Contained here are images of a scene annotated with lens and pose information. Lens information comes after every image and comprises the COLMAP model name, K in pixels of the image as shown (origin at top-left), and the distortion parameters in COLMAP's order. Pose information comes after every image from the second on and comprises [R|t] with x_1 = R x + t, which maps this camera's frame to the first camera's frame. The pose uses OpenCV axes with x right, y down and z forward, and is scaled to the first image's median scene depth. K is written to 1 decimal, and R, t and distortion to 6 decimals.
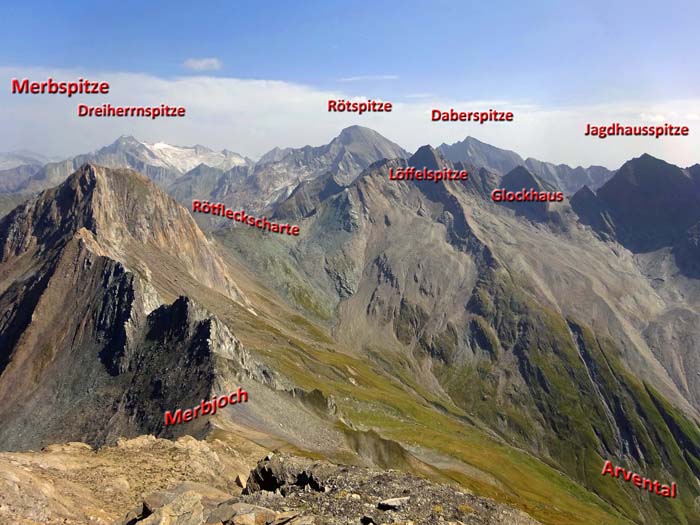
lens RADIAL K [[525.5, 0, 352.9], [0, 525.5, 258.5], [0, 0, 1]] dist [0.022140, 0.007645]
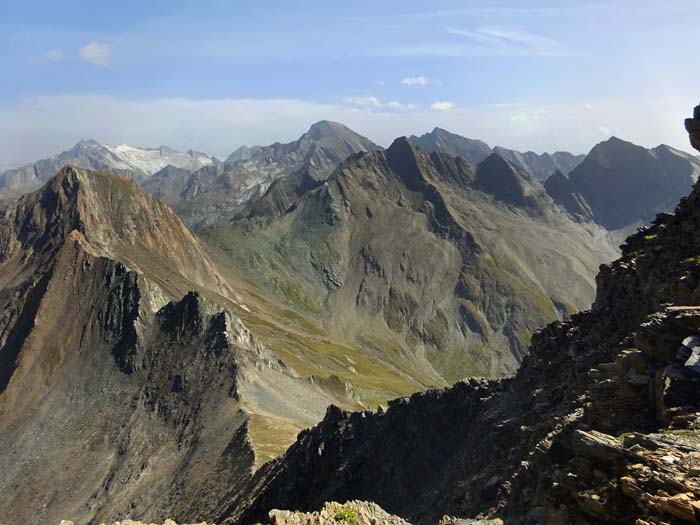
lens RADIAL K [[525.5, 0, 353.9], [0, 525.5, 260.1], [0, 0, 1]] dist [0.022140, 0.007645]
pose [[0.997093, -0.049757, 0.057705, -0.032871], [0.049115, 0.998715, 0.012500, 0.006815], [-0.058253, -0.009630, 0.998255, -0.007323]]
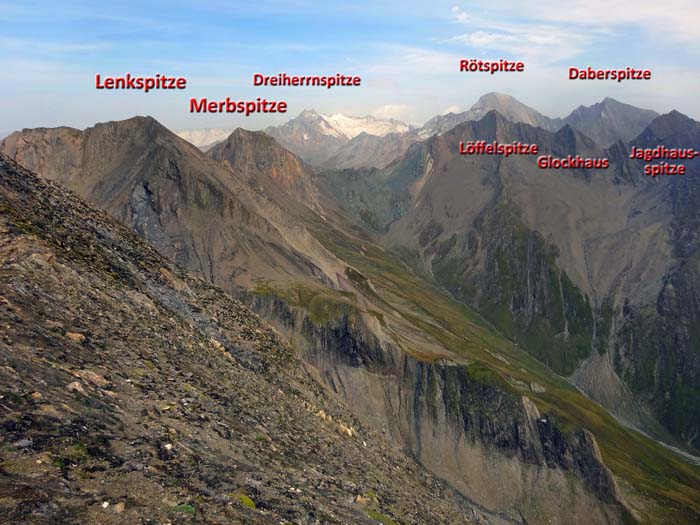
lens RADIAL K [[525.5, 0, 345.3], [0, 525.5, 268.0], [0, 0, 1]] dist [0.022140, 0.007645]
pose [[0.933655, 0.065704, -0.352096, 0.400366], [-0.039236, 0.995877, 0.081796, 0.103228], [0.356019, -0.062554, 0.932383, -0.454406]]
